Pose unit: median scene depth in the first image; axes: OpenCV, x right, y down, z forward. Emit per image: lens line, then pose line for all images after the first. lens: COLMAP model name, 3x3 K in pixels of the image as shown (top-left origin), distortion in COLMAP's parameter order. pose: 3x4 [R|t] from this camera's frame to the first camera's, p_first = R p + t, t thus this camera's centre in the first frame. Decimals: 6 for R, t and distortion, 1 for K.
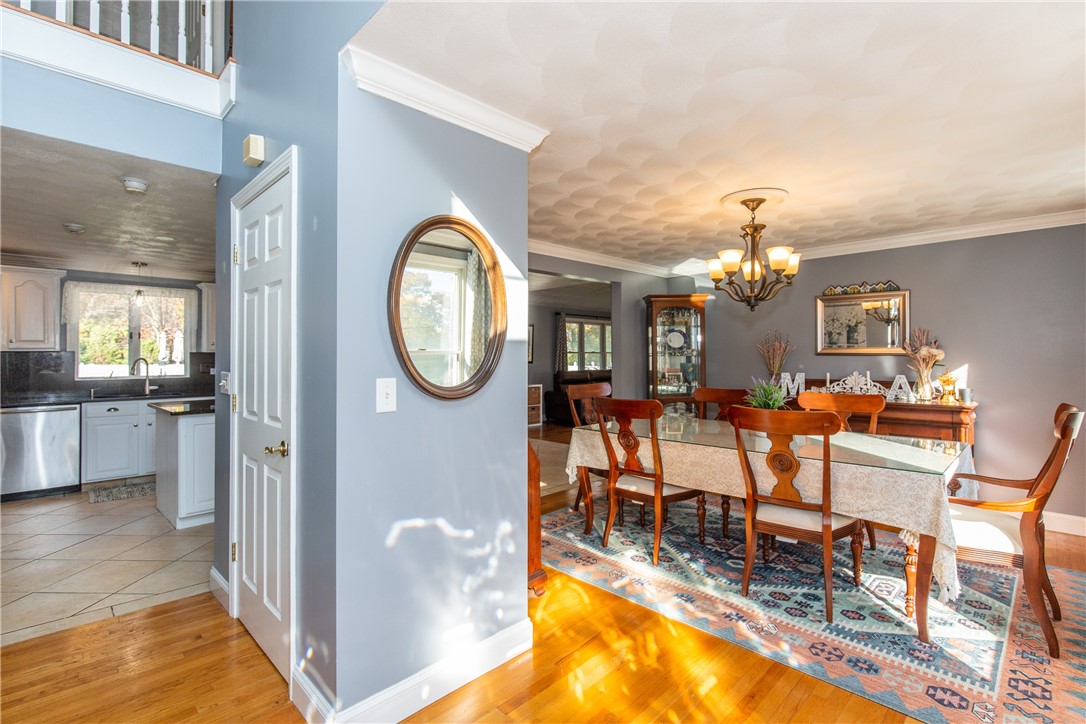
lens RADIAL K [[498.1, 0, 544.0], [0, 498.1, 355.5], [0, 0, 1]] dist [0.000113, -0.000053]
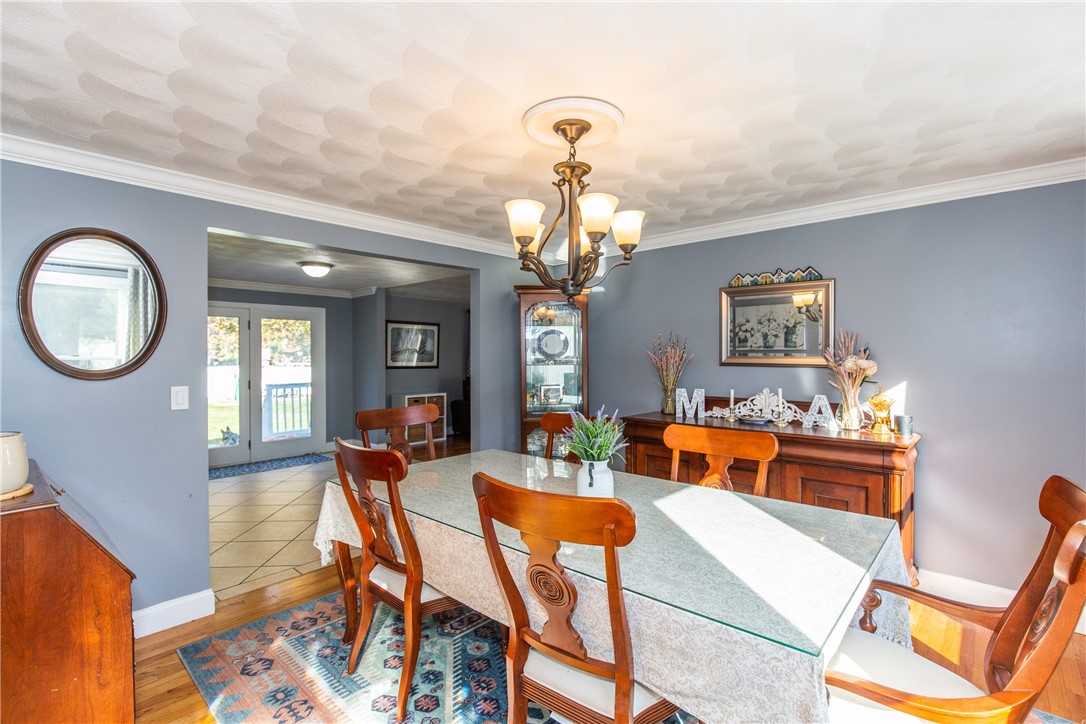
lens RADIAL K [[503.4, 0, 543.0], [0, 503.4, 362.0], [0, 0, 1]] dist [0.003300, -0.000173]
pose [[0.998450, 0.002084, 0.055614, 0.278218], [-0.002873, 0.999896, 0.014125, -0.019145], [-0.055579, -0.014263, 0.998352, 0.294464]]
